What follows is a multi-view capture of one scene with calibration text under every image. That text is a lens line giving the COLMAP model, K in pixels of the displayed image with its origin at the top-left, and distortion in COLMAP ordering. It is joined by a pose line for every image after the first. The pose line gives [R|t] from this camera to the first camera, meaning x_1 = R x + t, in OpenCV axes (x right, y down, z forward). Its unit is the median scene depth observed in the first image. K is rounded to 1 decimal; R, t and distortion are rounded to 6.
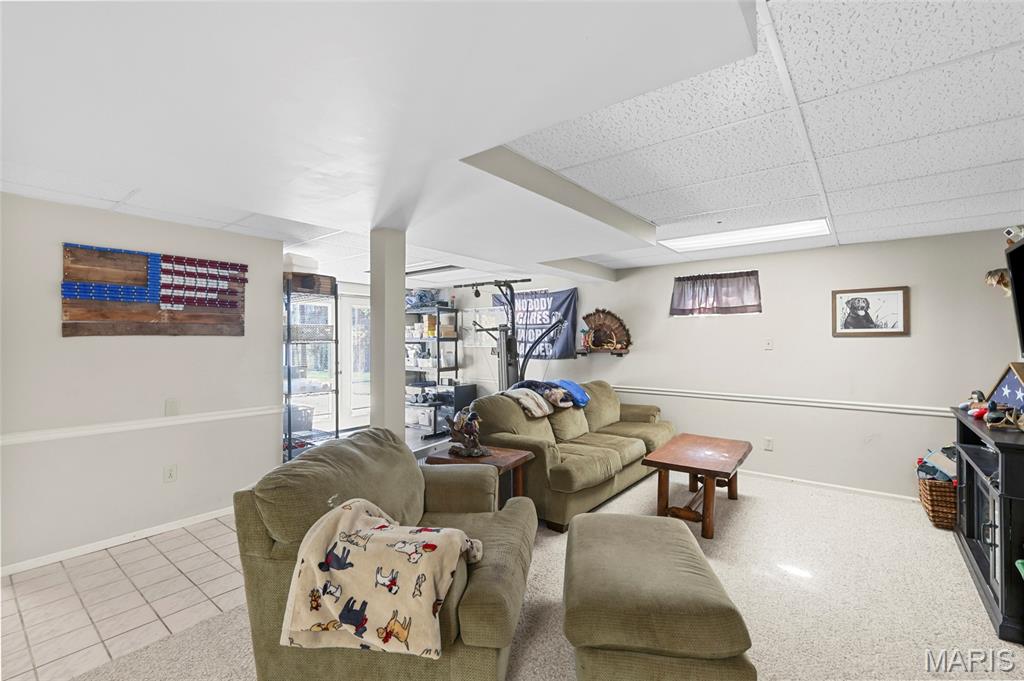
lens RADIAL K [[446.2, 0, 512.2], [0, 446.2, 338.1], [0, 0, 1]] dist [0.001450, 0.000266]
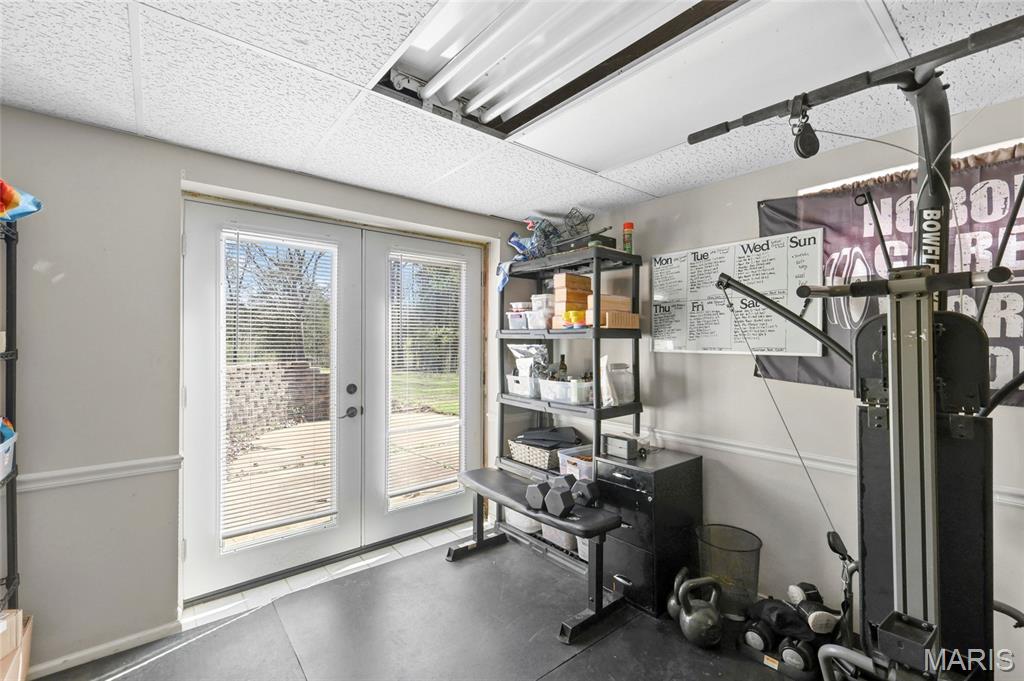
lens RADIAL K [[446.2, 0, 512.2], [0, 446.2, 338.1], [0, 0, 1]] dist [0.001450, 0.000266]
pose [[0.977592, 0.006816, -0.210396, -0.150052], [-0.006928, 0.999976, 0.000202, 0.007844], [0.210393, 0.001260, 0.977616, 0.591698]]
